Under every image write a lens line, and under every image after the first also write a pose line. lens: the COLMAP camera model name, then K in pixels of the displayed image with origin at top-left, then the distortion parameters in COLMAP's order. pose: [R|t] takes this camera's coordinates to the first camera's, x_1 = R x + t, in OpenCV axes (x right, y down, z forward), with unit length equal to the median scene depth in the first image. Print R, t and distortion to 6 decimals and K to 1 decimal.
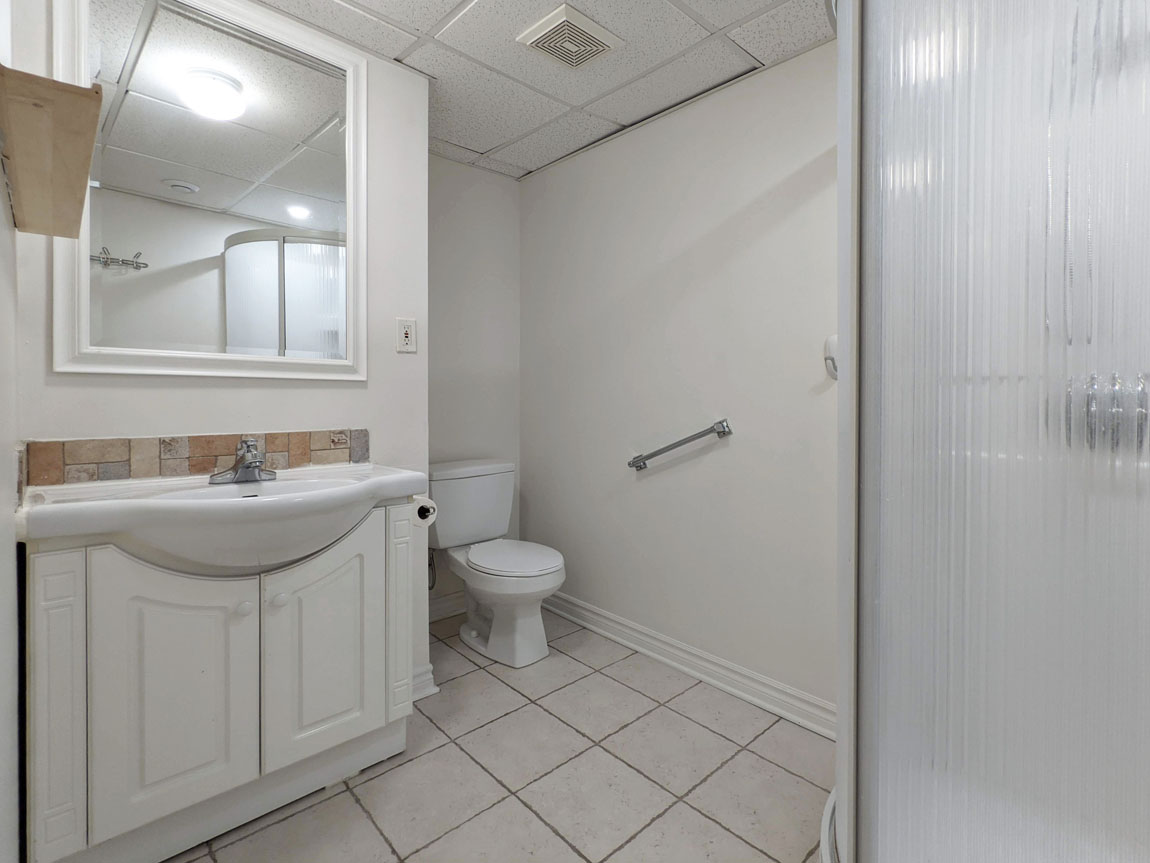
lens RADIAL K [[559.2, 0, 576.8], [0, 559.2, 432.4], [0, 0, 1]] dist [0.001779, -0.002049]
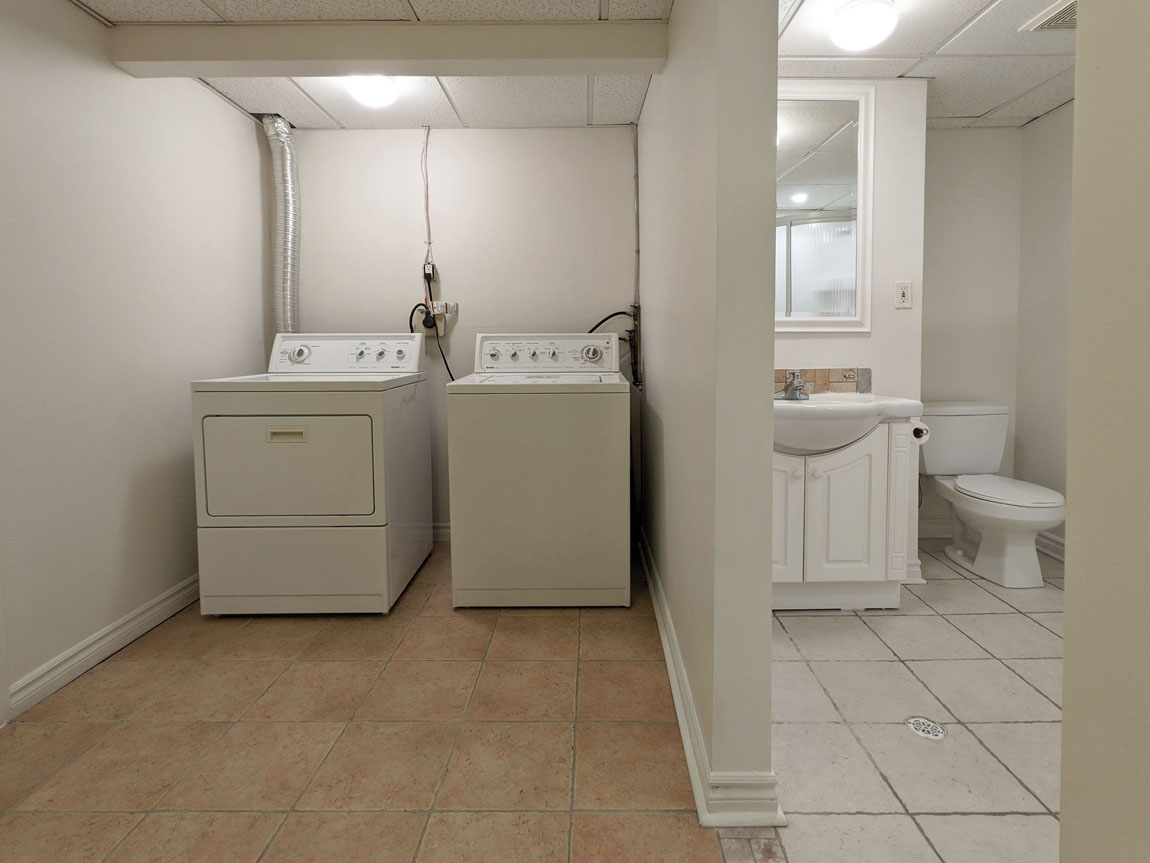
lens RADIAL K [[559.2, 0, 589.1], [0, 559.2, 373.3], [0, 0, 1]] dist [0.001779, -0.002049]
pose [[0.723090, 0.016757, -0.690551, 0.057651], [-0.032744, 0.999413, -0.010035, 0.039962], [0.689978, 0.029868, 0.723214, -0.408245]]
